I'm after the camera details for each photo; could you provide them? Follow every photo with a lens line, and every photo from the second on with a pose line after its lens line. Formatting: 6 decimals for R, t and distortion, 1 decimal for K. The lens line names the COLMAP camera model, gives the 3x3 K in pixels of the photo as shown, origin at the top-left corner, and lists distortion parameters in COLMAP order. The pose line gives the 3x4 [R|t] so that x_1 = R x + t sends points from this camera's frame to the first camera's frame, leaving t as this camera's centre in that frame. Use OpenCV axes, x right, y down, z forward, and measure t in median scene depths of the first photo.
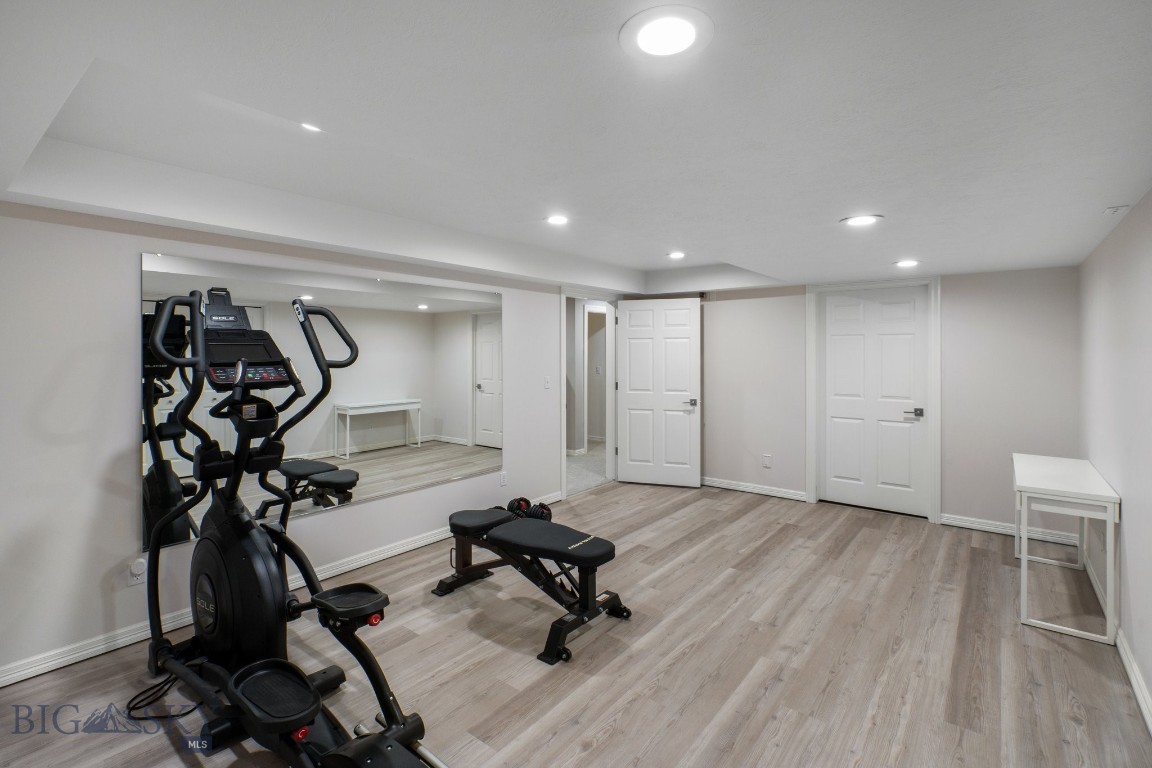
lens RADIAL K [[537.5, 0, 577.5], [0, 537.5, 353.7], [0, 0, 1]] dist [-0.000836, 0.000191]
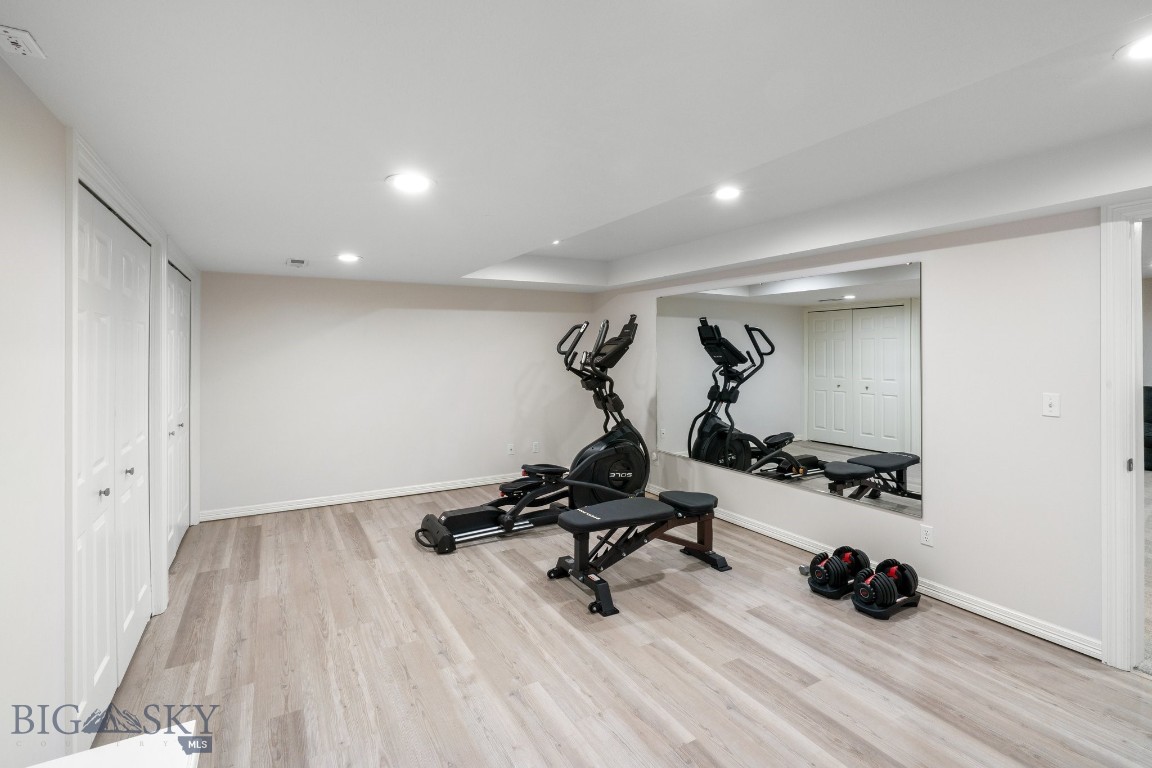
lens RADIAL K [[537.5, 0, 577.5], [0, 537.5, 353.7], [0, 0, 1]] dist [-0.000836, 0.000191]
pose [[-0.374444, 0.008642, -0.927209, 1.161444], [0.003560, 0.999963, 0.007883, -0.002874], [0.927243, -0.000349, -0.374460, 1.517031]]
